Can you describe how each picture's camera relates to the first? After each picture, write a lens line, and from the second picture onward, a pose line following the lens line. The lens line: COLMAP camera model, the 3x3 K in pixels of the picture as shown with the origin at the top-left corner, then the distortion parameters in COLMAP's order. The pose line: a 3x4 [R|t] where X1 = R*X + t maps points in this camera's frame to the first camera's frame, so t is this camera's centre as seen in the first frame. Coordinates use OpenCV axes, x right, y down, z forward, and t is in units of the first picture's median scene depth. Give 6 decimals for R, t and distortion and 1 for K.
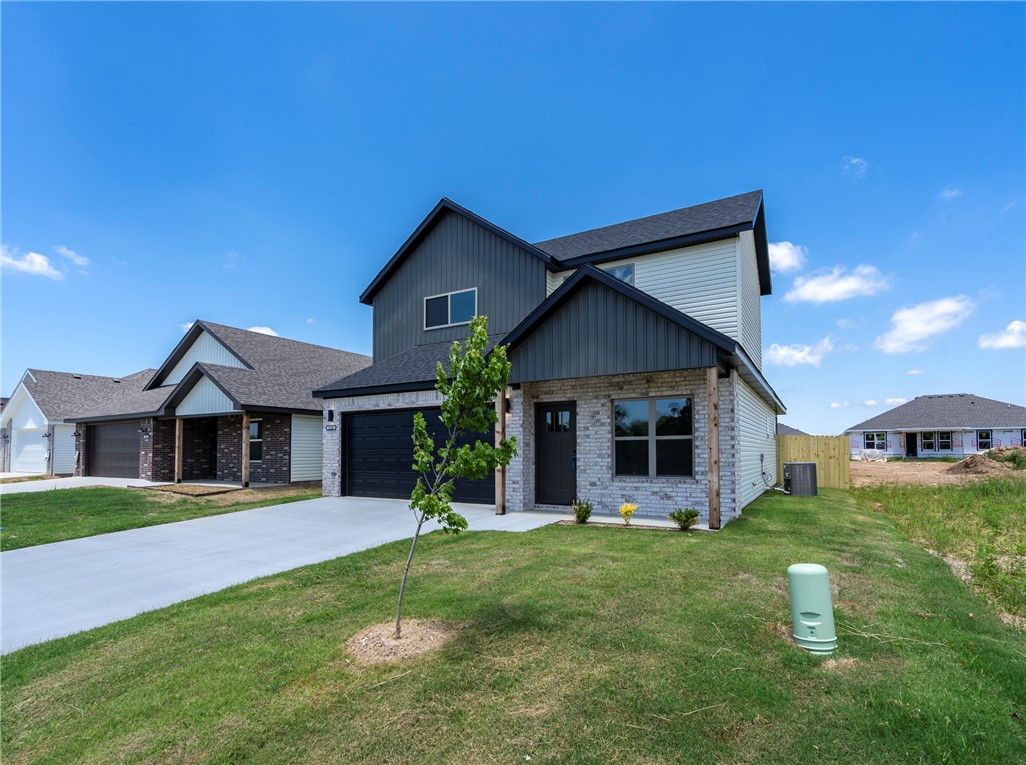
lens RADIAL K [[620.5, 0, 516.2], [0, 620.5, 427.4], [0, 0, 1]] dist [-0.027209, -0.000009]
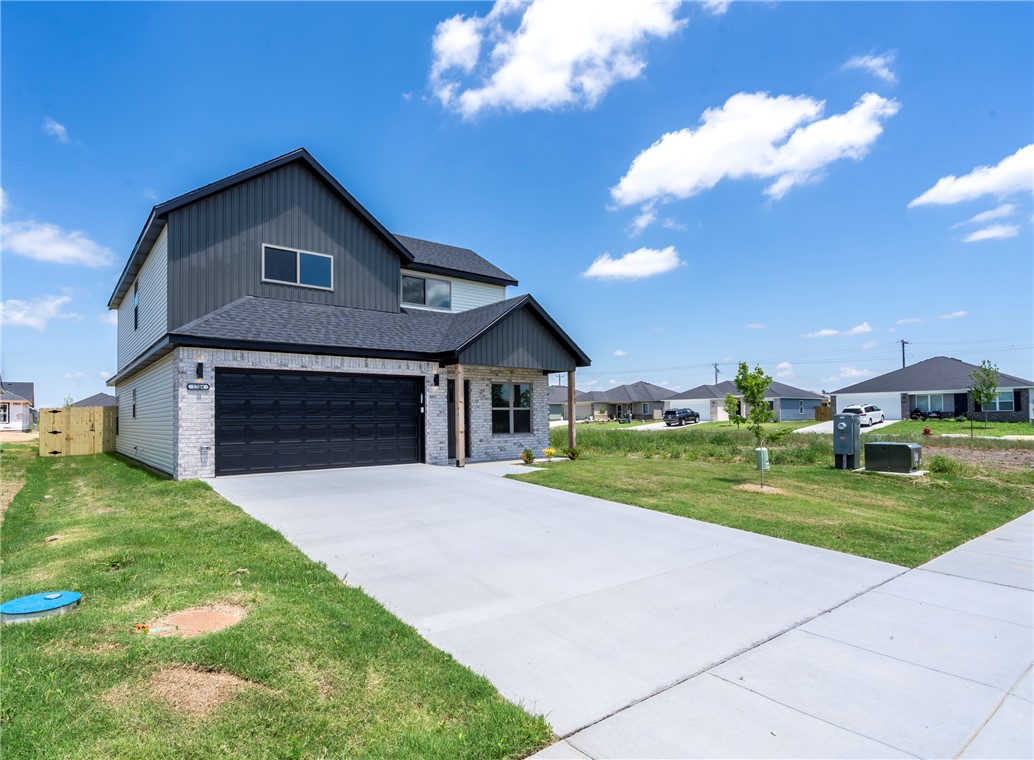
lens RADIAL K [[588.0, 0, 515.6], [0, 588.0, 398.6], [0, 0, 1]] dist [0.001960, 0.000125]
pose [[0.240230, 0.032980, 0.970155, -0.913372], [-0.028715, 0.999227, -0.026858, 0.023335], [-0.970291, -0.021406, 0.240992, 0.474602]]
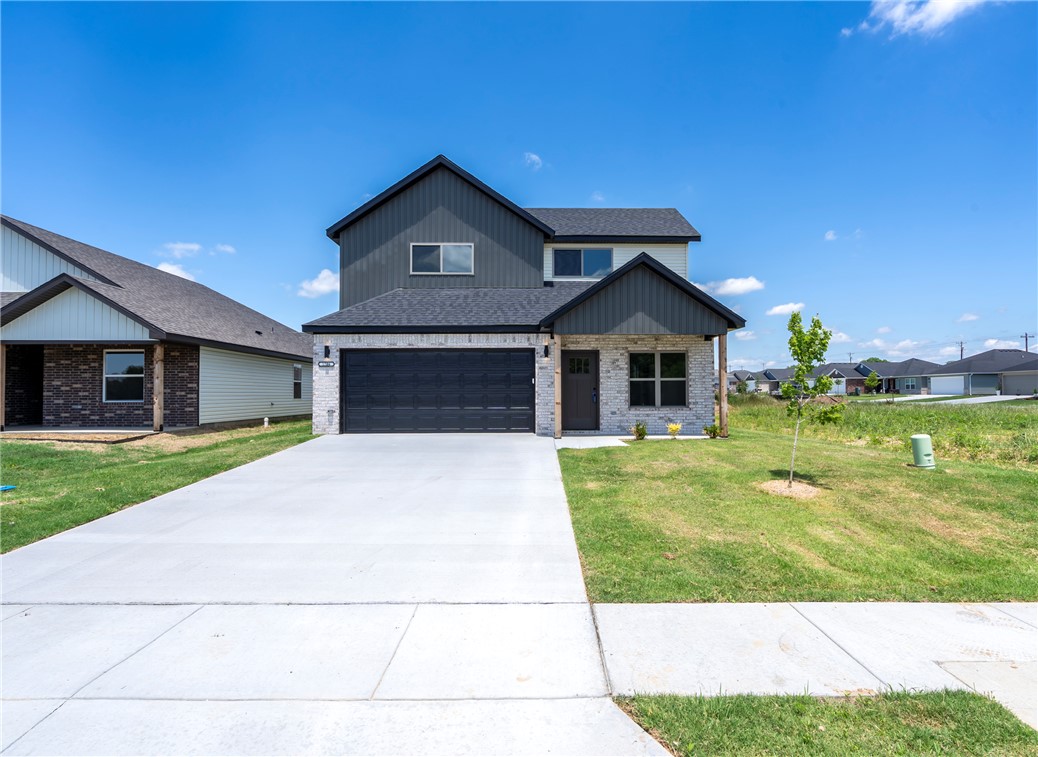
lens RADIAL K [[593.7, 0, 573.1], [0, 593.7, 379.9], [0, 0, 1]] dist [-0.004013, -0.000776]
pose [[0.790442, 0.013403, 0.612390, -0.576755], [-0.023466, 0.999689, 0.008409, 0.008582], [-0.612087, -0.021018, 0.790511, 0.030891]]
